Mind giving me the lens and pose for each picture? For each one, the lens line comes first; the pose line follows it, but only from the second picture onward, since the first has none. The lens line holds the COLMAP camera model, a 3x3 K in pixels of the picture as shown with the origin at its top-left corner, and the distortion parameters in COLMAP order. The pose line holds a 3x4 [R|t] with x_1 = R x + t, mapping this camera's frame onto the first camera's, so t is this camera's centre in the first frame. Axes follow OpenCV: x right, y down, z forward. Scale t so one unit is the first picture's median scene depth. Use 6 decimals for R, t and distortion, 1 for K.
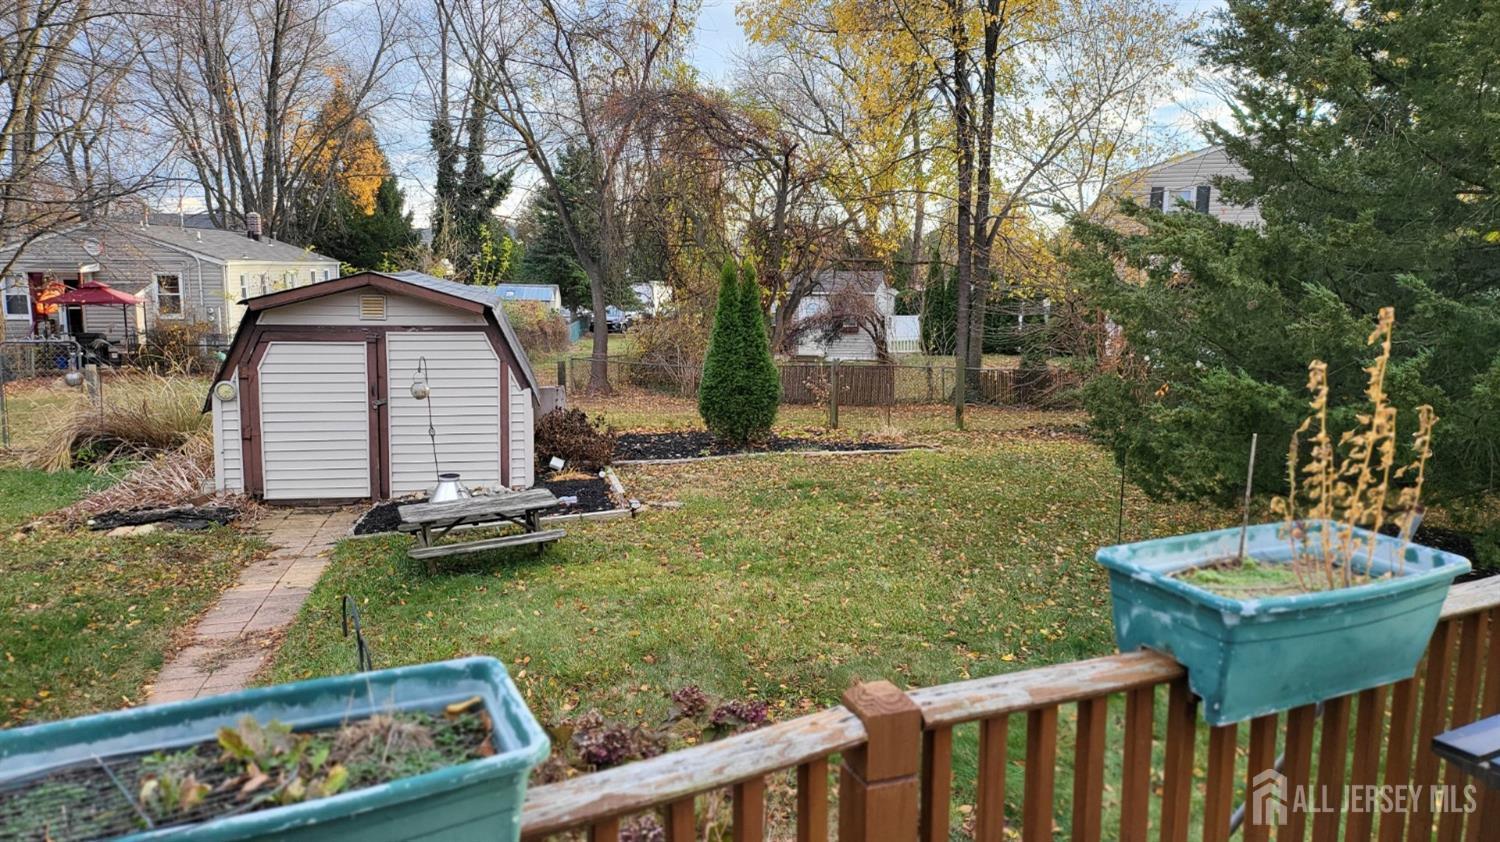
lens RADIAL K [[1051.3, 0, 750.0], [0, 1051.3, 421.0], [0, 0, 1]] dist [0.055215, -0.057836]
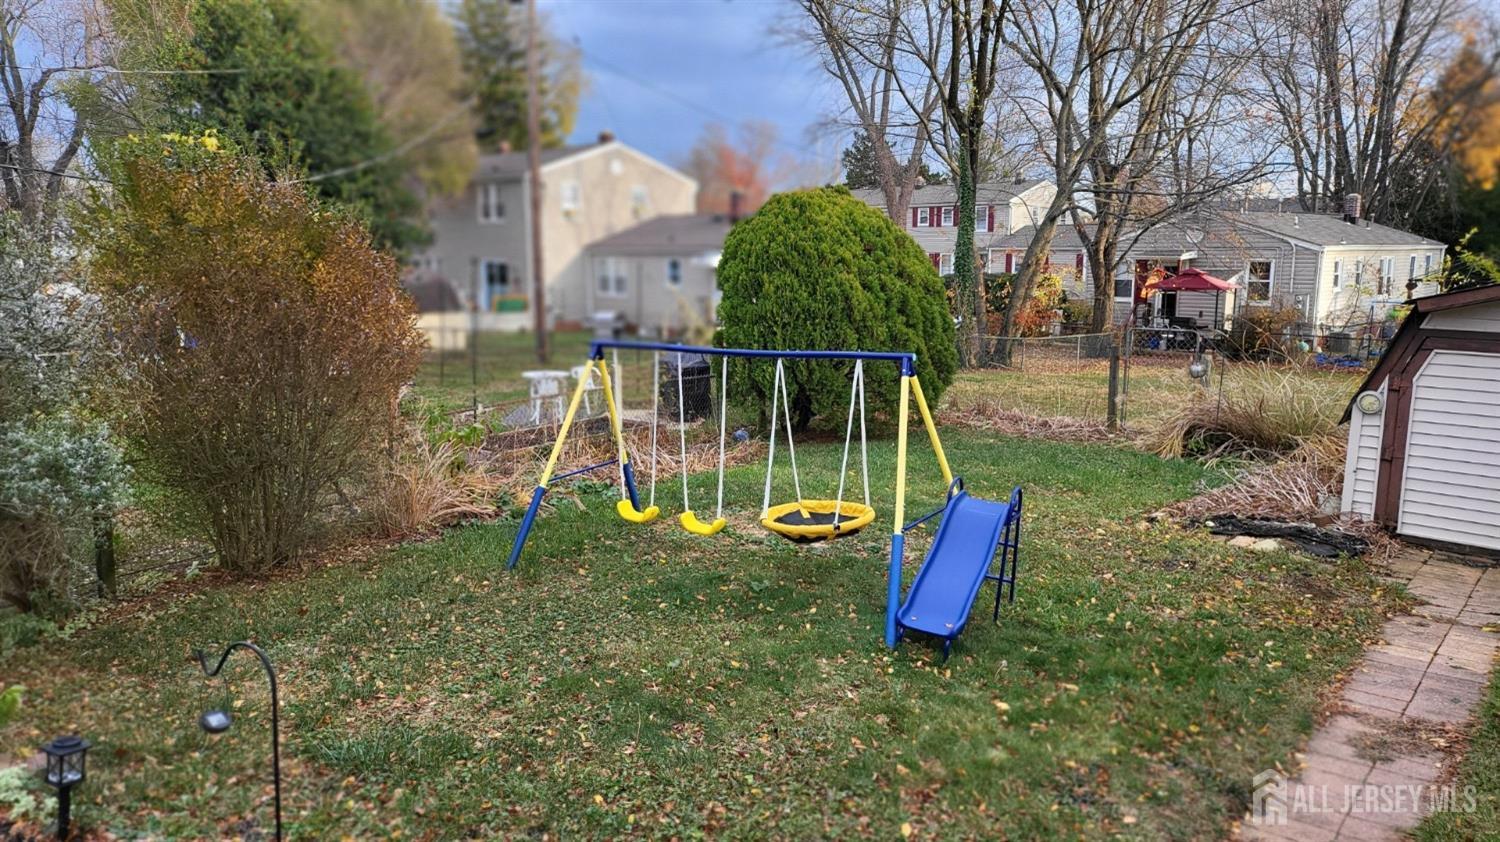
lens RADIAL K [[1051.3, 0, 750.0], [0, 1051.3, 421.0], [0, 0, 1]] dist [0.055215, -0.057836]
pose [[0.603412, 0.122416, -0.787978, -0.109347], [-0.110410, 0.991455, 0.069478, -0.017565], [0.789749, 0.045076, 0.611771, 0.062591]]
